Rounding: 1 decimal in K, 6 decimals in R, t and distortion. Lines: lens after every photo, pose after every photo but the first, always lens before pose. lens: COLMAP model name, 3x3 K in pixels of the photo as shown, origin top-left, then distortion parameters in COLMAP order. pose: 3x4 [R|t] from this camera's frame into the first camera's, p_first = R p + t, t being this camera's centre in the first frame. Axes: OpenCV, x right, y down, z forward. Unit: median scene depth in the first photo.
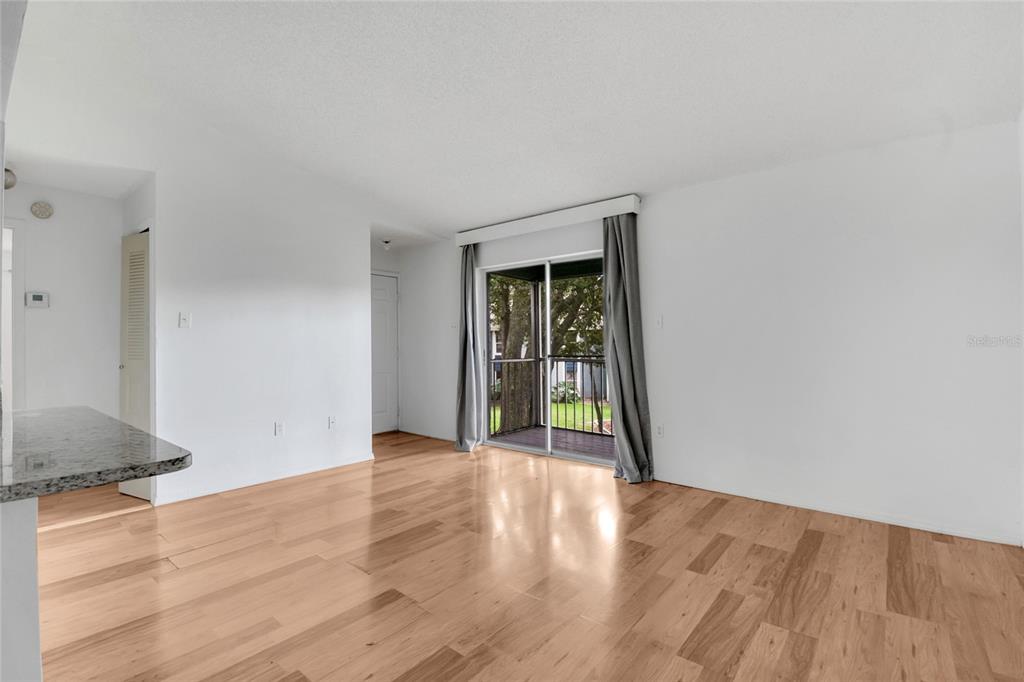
lens RADIAL K [[461.7, 0, 511.7], [0, 461.7, 341.1], [0, 0, 1]] dist [0.001767, 0.000200]
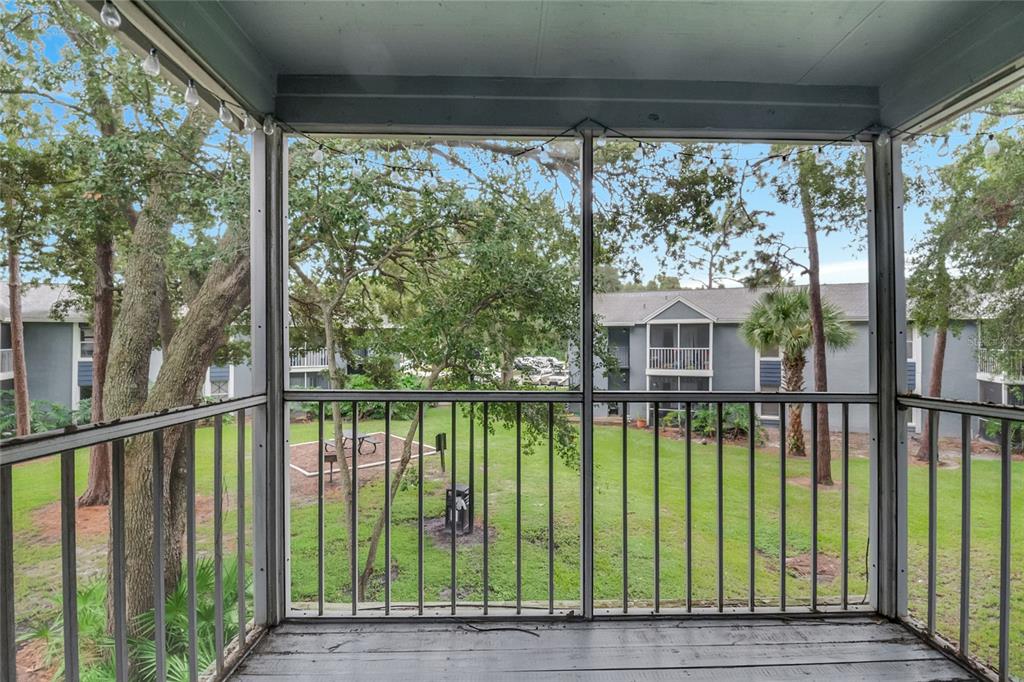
lens RADIAL K [[461.7, 0, 514.2], [0, 461.7, 344.4], [0, 0, 1]] dist [0.001767, 0.000200]
pose [[0.752997, 0.000898, 0.658023, -0.007388], [-0.004063, 0.999986, 0.003285, 0.001522], [-0.658011, -0.005147, 0.752991, 0.240112]]
